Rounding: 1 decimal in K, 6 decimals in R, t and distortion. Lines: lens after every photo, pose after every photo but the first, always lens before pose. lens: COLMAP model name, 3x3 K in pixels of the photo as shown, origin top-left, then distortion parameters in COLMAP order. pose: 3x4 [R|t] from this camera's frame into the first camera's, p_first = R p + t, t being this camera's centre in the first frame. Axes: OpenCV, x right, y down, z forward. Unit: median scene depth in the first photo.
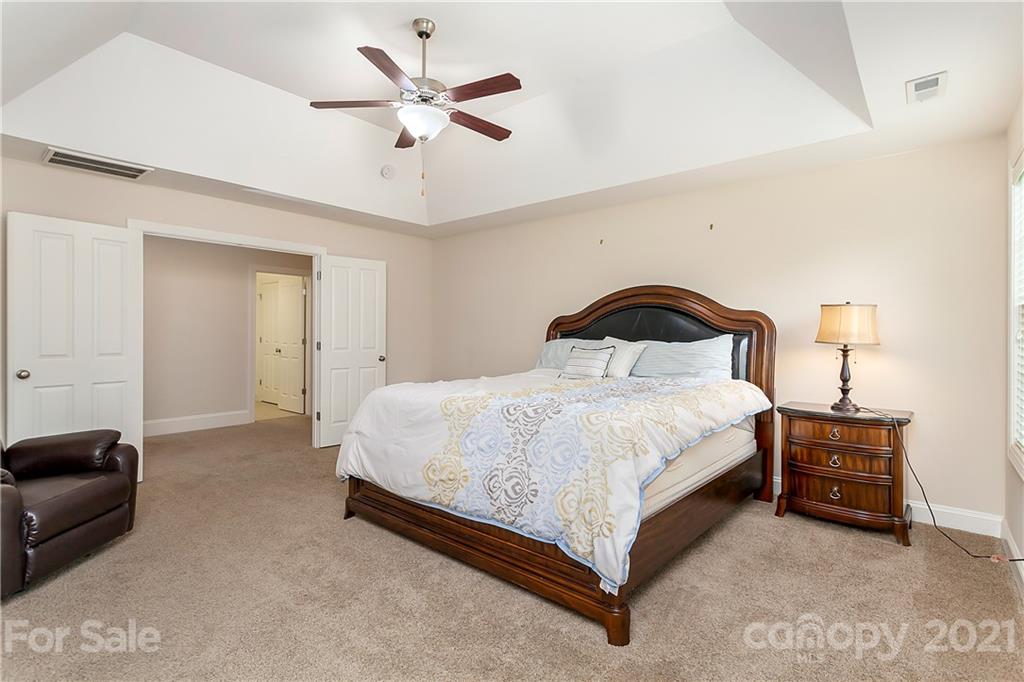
lens RADIAL K [[492.2, 0, 510.5], [0, 492.2, 331.6], [0, 0, 1]] dist [0.003914, 0.001256]
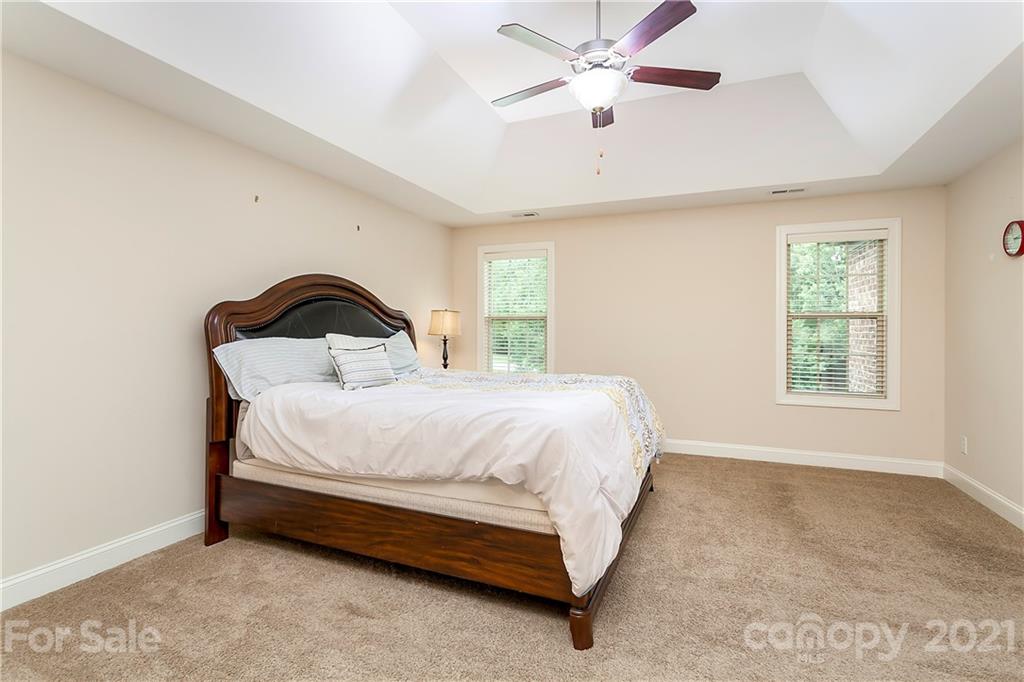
lens RADIAL K [[492.2, 0, 510.5], [0, 492.2, 331.6], [0, 0, 1]] dist [0.003914, 0.001256]
pose [[-0.300998, -0.007810, 0.953593, -0.852946], [-0.006902, 0.999958, 0.006011, 0.001256], [-0.953600, -0.004772, -0.301039, 1.222047]]
